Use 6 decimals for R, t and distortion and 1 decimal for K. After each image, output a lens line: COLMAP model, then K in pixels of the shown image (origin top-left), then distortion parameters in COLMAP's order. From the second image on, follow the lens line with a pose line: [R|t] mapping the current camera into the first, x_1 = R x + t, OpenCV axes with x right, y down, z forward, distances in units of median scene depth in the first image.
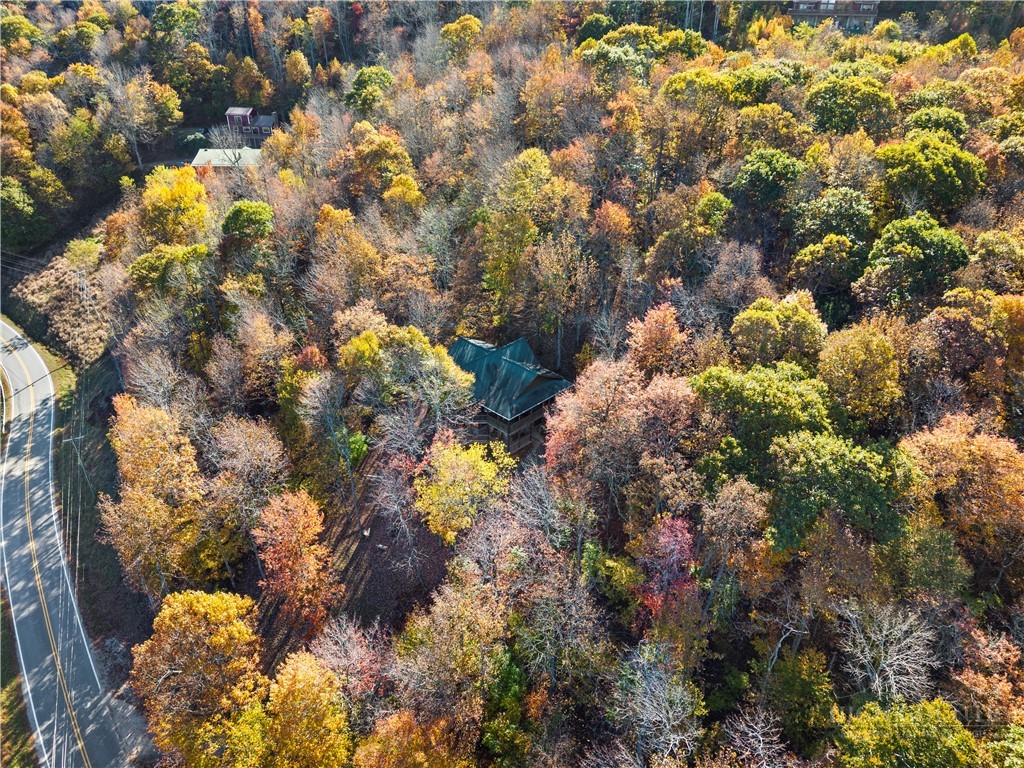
lens RADIAL K [[710.0, 0, 512.0], [0, 710.0, 384.0], [0, 0, 1]] dist [-0.002983, -0.006410]
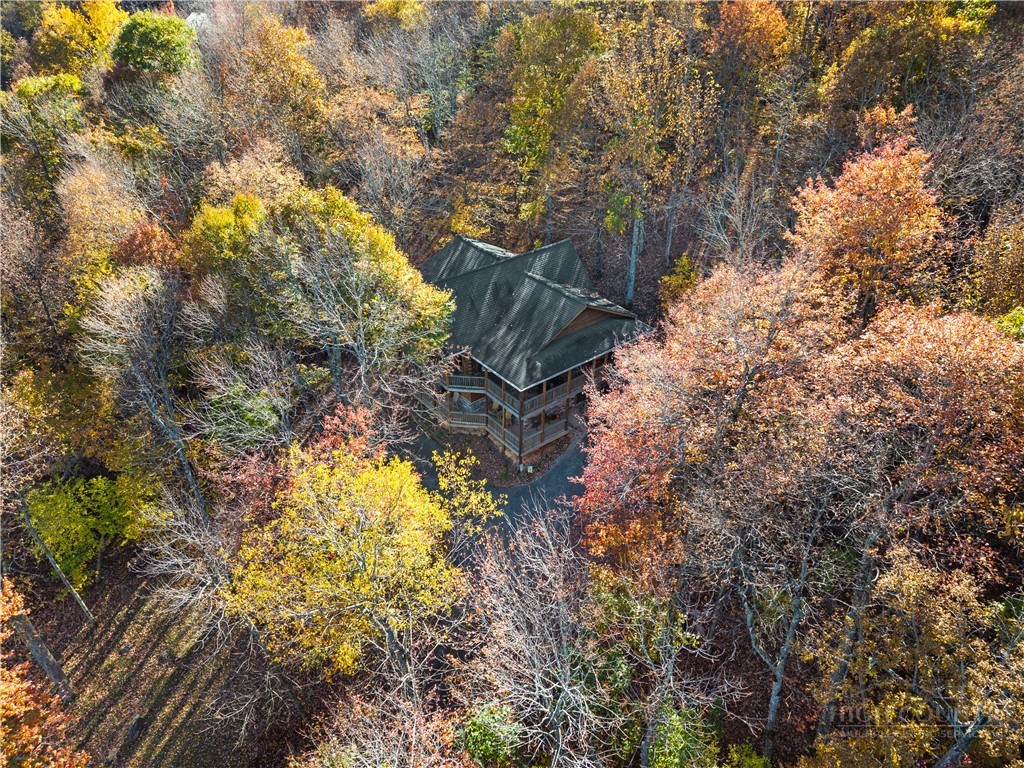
lens RADIAL K [[710.0, 0, 512.0], [0, 710.0, 384.0], [0, 0, 1]] dist [-0.002983, -0.006410]
pose [[0.993016, 0.066101, -0.097728, 0.039928], [-0.059685, 0.995954, 0.067185, 0.013864], [0.101773, -0.060883, 0.992943, 0.533111]]
